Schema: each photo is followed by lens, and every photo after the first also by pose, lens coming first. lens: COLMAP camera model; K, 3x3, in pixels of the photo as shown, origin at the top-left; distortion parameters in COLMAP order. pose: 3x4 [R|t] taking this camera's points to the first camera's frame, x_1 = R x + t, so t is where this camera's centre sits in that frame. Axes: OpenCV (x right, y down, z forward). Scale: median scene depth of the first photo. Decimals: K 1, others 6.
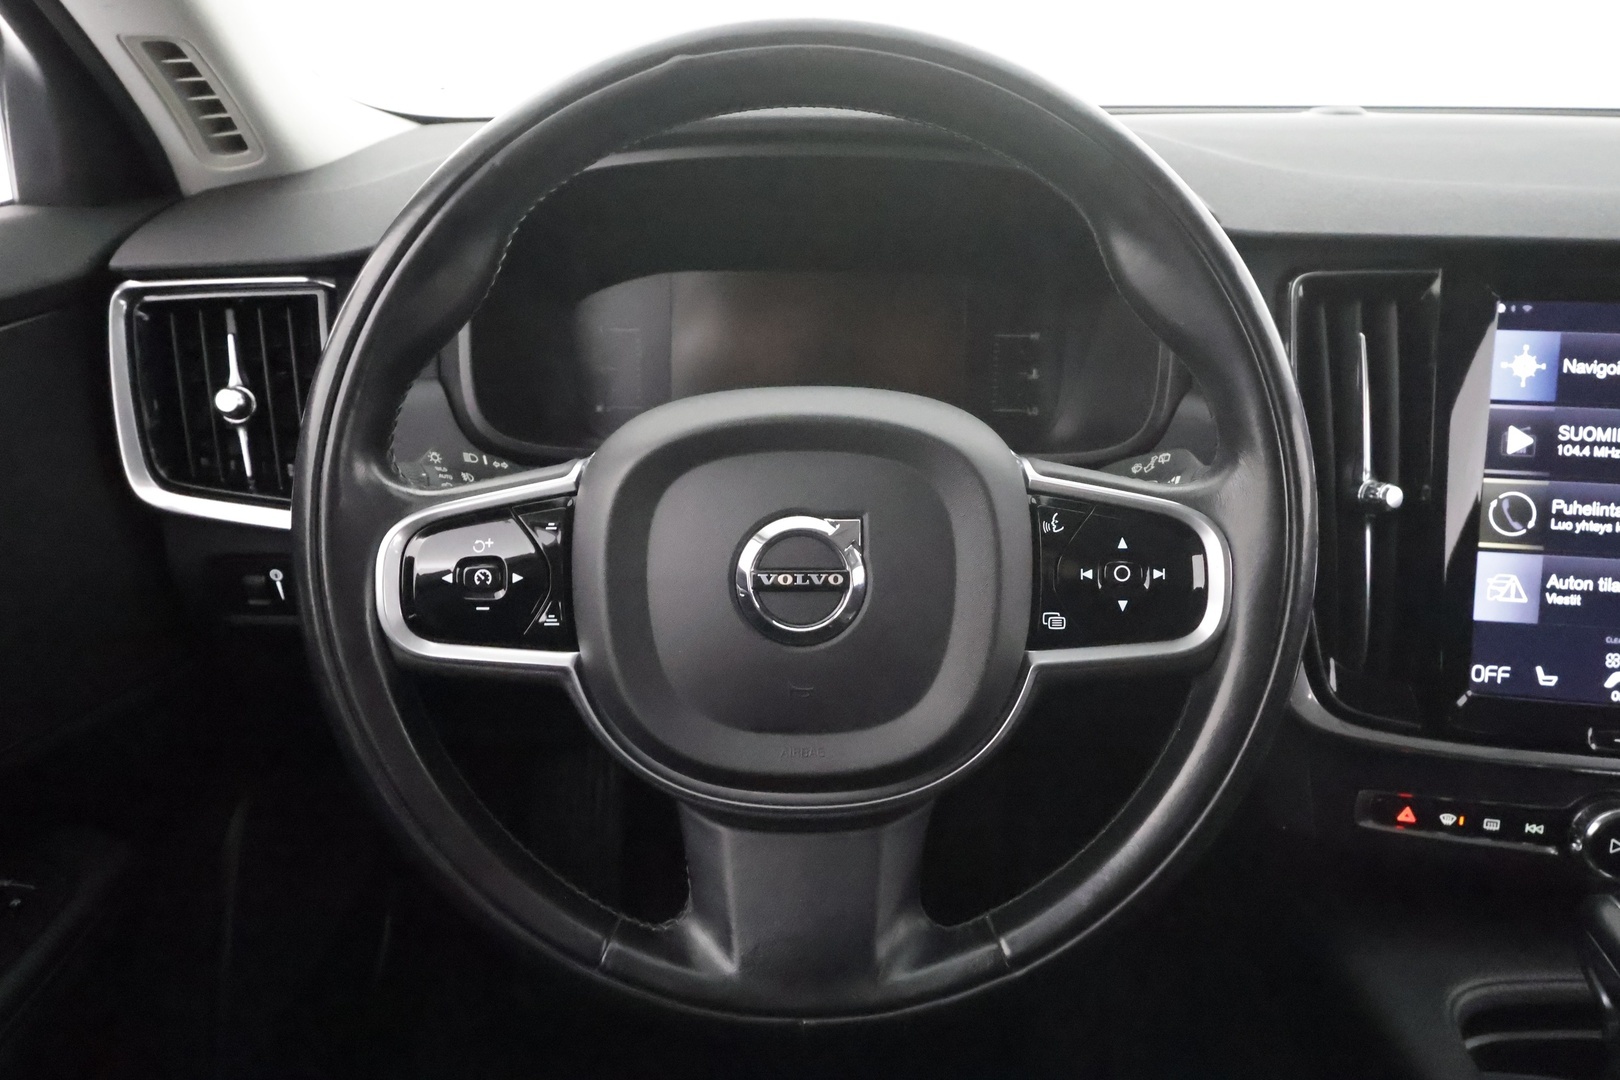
lens RADIAL K [[1209.3, 0, 823.0], [0, 1209.3, 539.9], [0, 0, 1]] dist [0.025462, -0.006936]
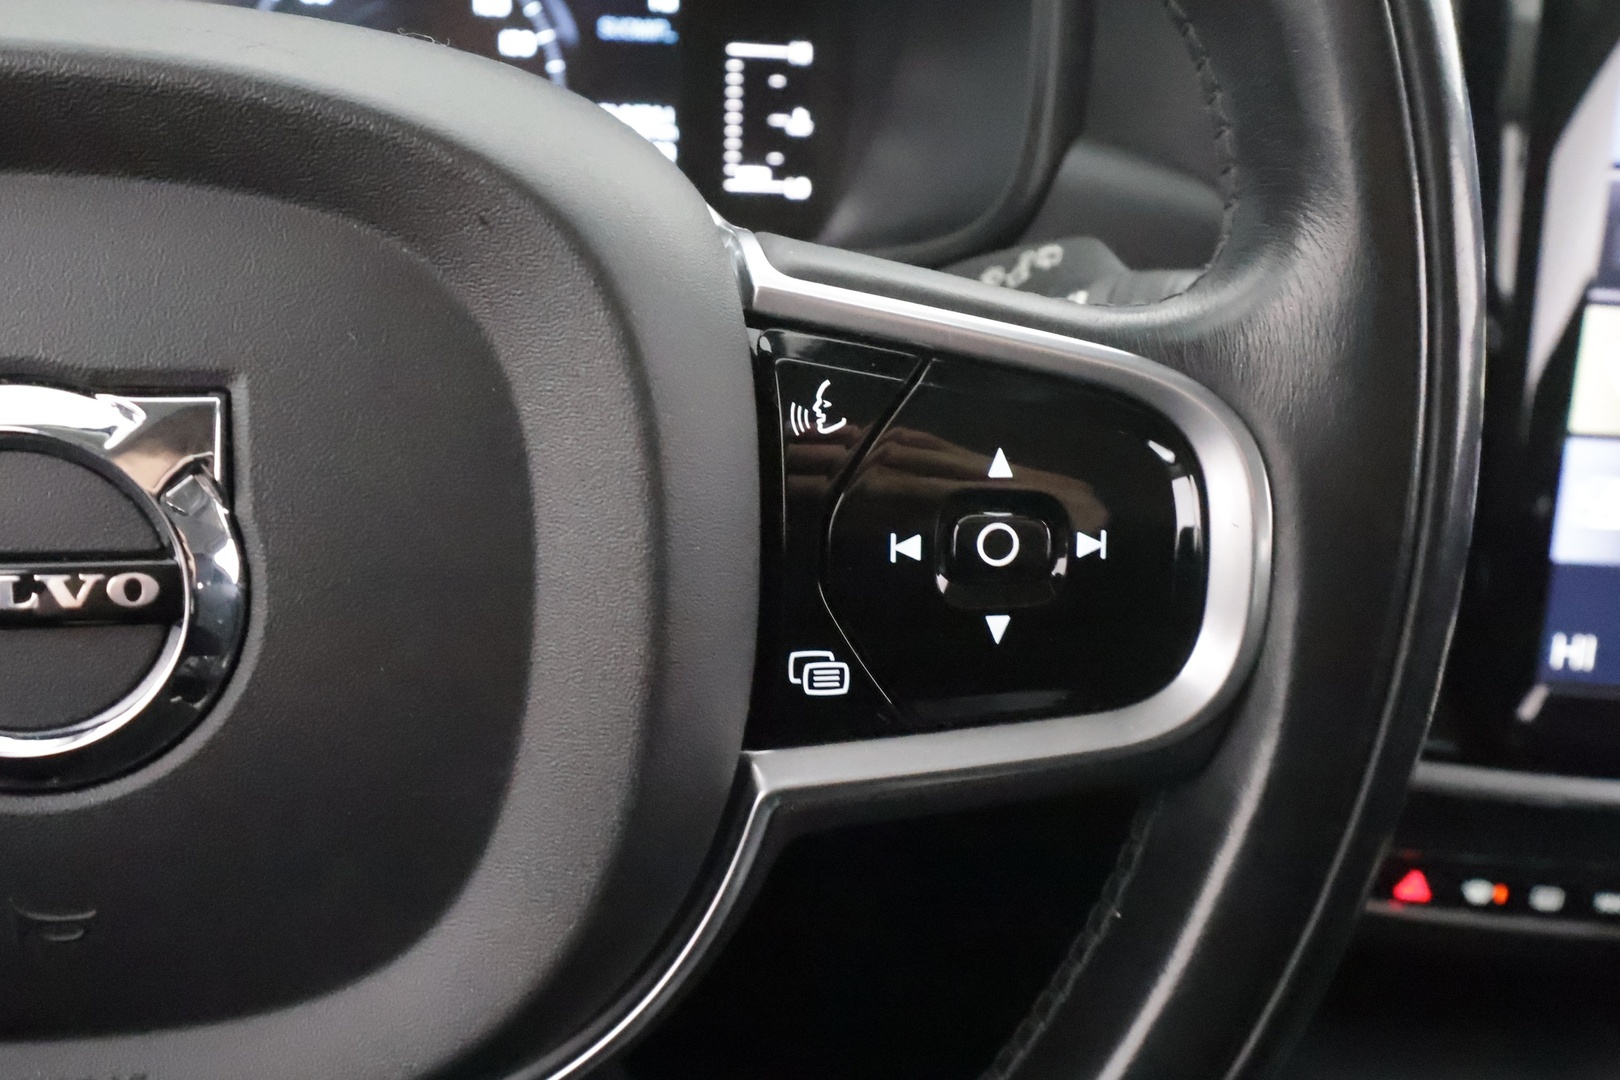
lens RADIAL K [[1285.5, 0, 807.0], [0, 1285.5, 533.9], [0, 0, 1]] dist [0.031175, -0.008878]
pose [[0.986371, -0.016052, 0.163753, 0.123214], [-0.003285, 0.993110, 0.117141, -0.021534], [-0.164505, -0.116082, 0.979522, 0.617865]]
